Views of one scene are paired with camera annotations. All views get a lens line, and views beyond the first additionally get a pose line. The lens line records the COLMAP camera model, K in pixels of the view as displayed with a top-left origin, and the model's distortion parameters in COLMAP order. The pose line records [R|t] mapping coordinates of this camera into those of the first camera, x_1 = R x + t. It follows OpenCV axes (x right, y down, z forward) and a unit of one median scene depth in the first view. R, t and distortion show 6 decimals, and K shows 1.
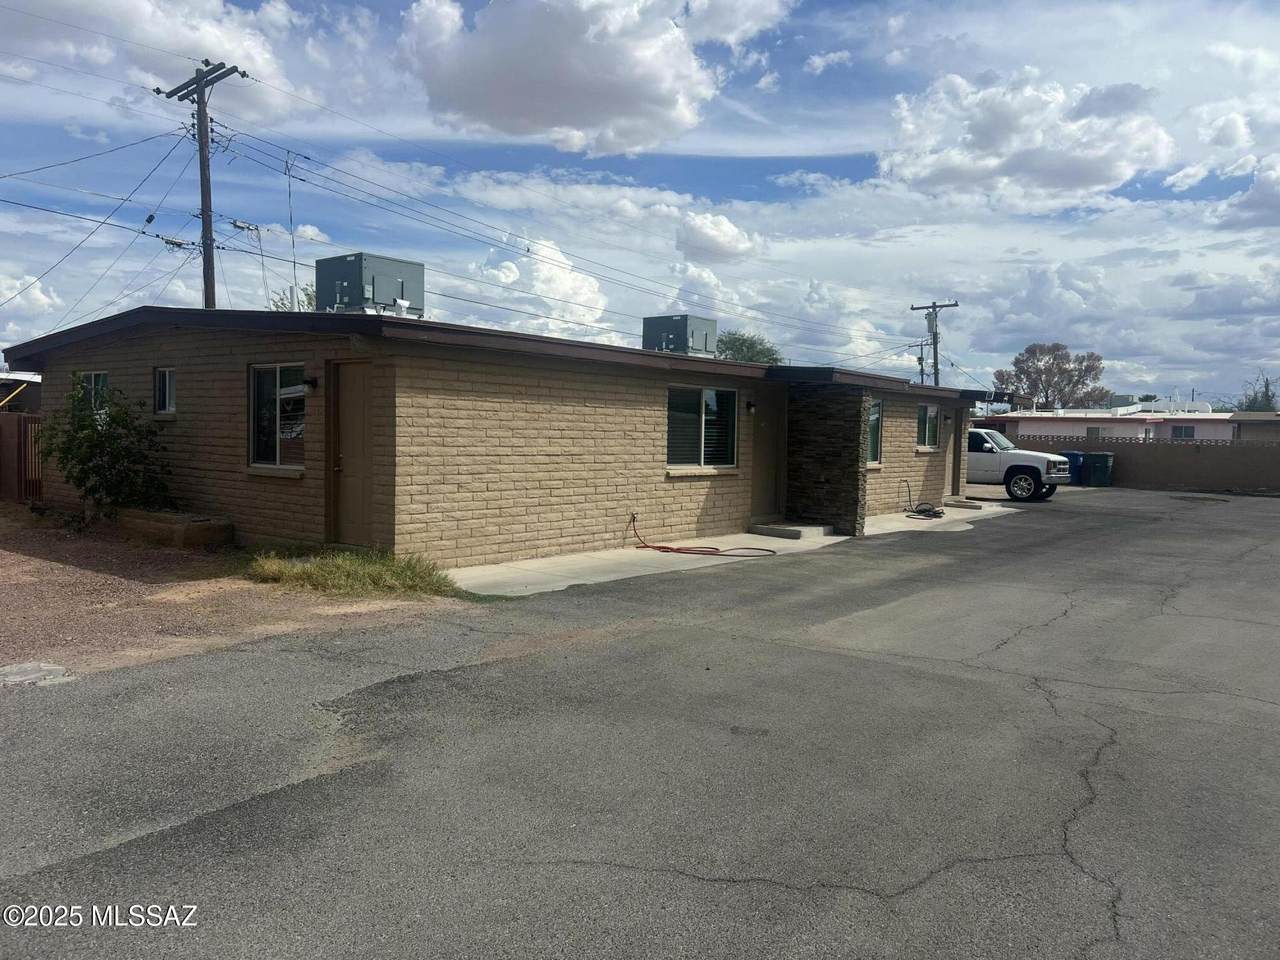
lens RADIAL K [[951.4, 0, 640.0], [0, 951.4, 480.0], [0, 0, 1]] dist [0.085035, -0.122445]
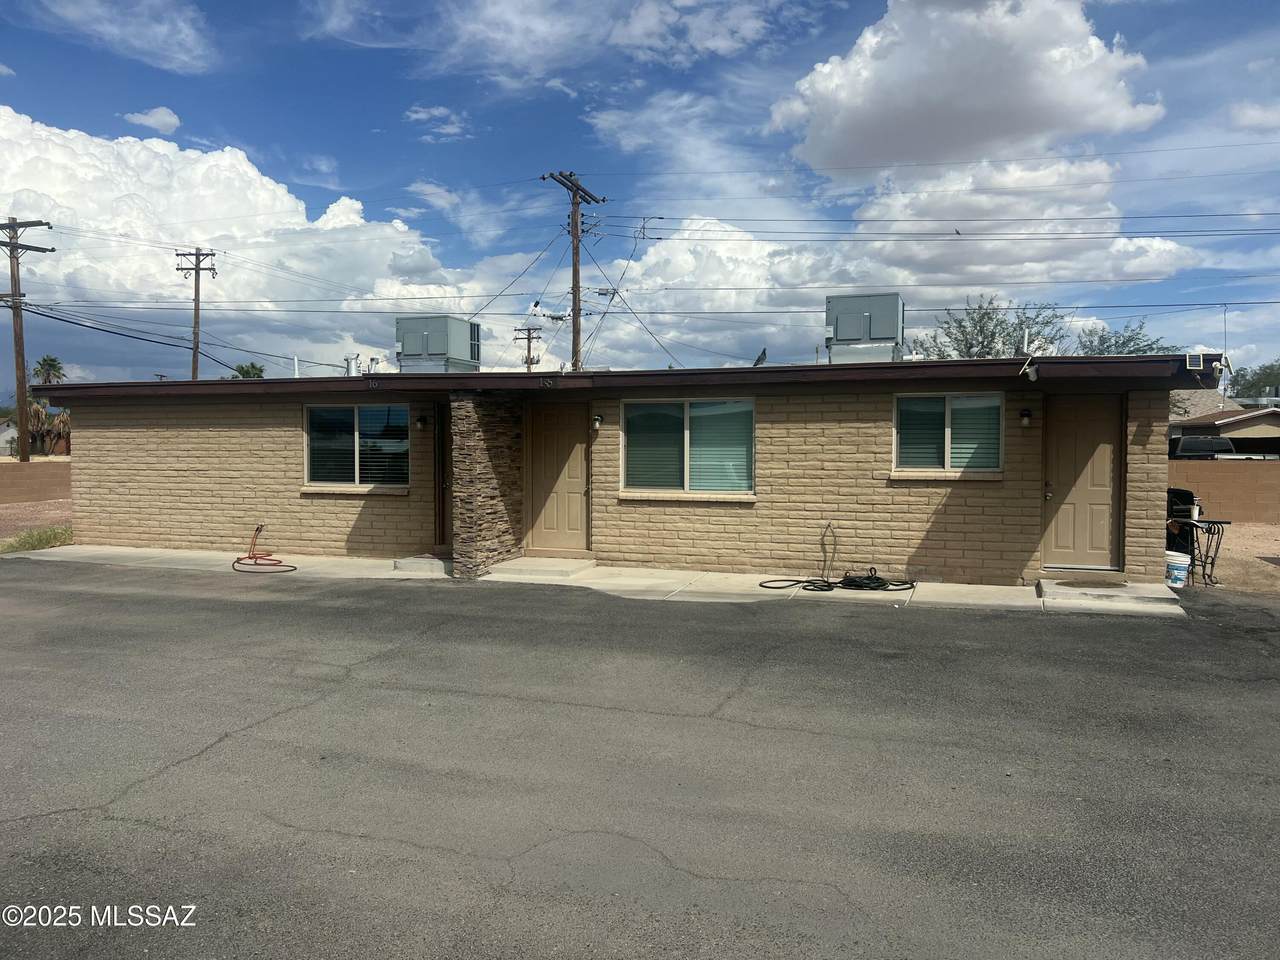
lens RADIAL K [[962.4, 0, 643.0], [0, 962.4, 476.3], [0, 0, 1]] dist [0.093251, -0.183759]
pose [[0.328001, 0.003140, -0.944672, 1.286293], [-0.043486, 0.998985, -0.011779, -0.028130], [0.943676, 0.044943, 0.327805, 1.097173]]
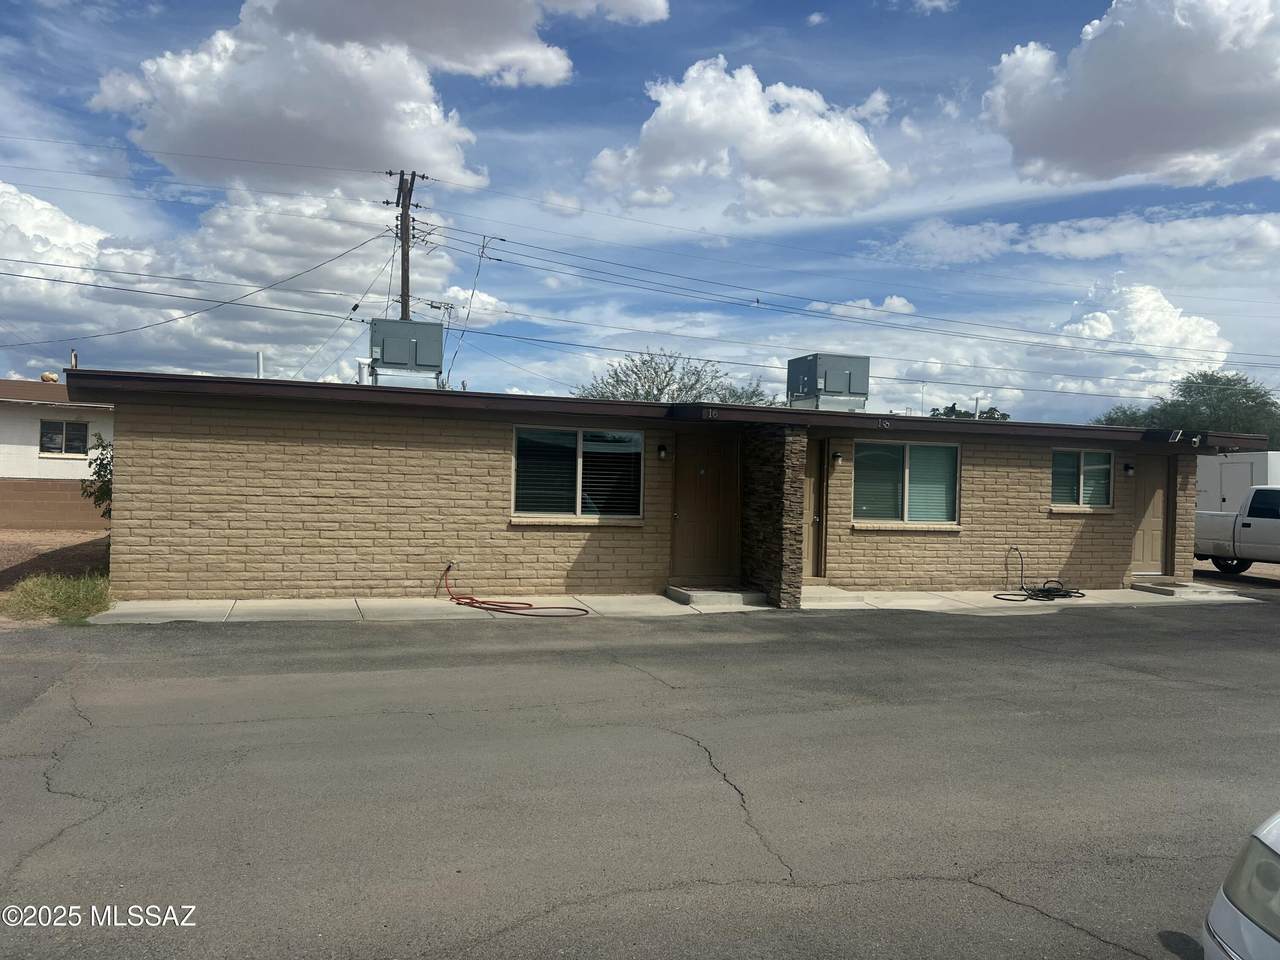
lens RADIAL K [[951.4, 0, 640.0], [0, 951.4, 480.0], [0, 0, 1]] dist [0.085035, -0.122445]
pose [[0.837778, 0.000185, -0.546011, 0.702983], [-0.037365, 0.997675, -0.056993, 0.001340], [0.544731, 0.068149, 0.835837, 0.315480]]
